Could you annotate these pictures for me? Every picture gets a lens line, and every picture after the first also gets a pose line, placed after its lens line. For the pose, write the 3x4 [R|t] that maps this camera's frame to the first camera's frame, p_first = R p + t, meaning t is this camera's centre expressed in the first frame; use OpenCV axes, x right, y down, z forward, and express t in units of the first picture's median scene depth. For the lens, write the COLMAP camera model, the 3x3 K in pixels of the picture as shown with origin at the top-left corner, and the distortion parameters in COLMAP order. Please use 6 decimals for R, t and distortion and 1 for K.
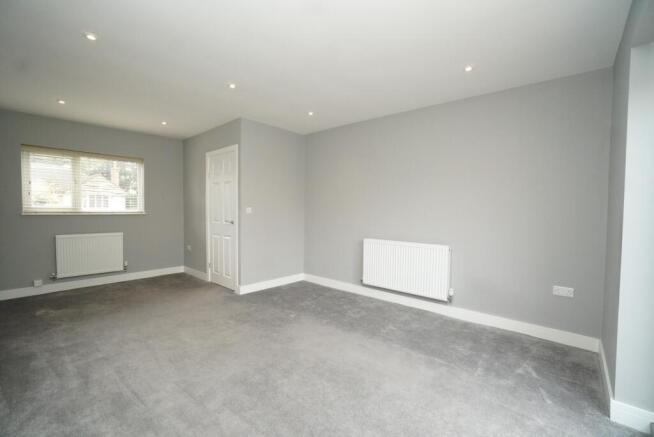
lens RADIAL K [[286.5, 0, 321.6], [0, 286.5, 218.9], [0, 0, 1]] dist [-0.059610, 0.023013]
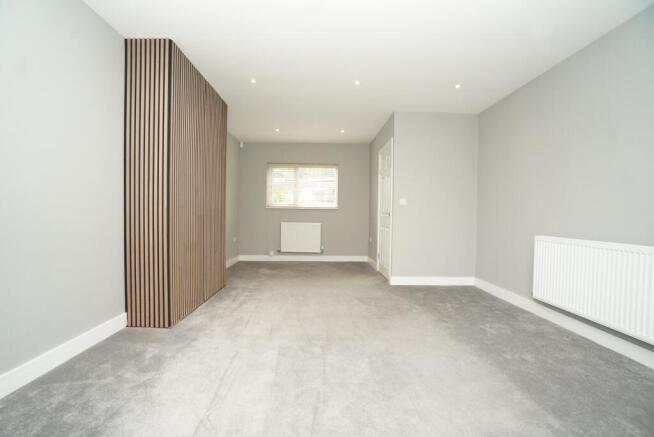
lens RADIAL K [[286.5, 0, 321.6], [0, 286.5, 218.9], [0, 0, 1]] dist [-0.059610, 0.023013]
pose [[0.683669, 0.012770, -0.729681, 0.286615], [-0.032144, 0.999403, -0.012627, 0.053661], [0.729084, 0.032087, 0.683671, 0.121954]]
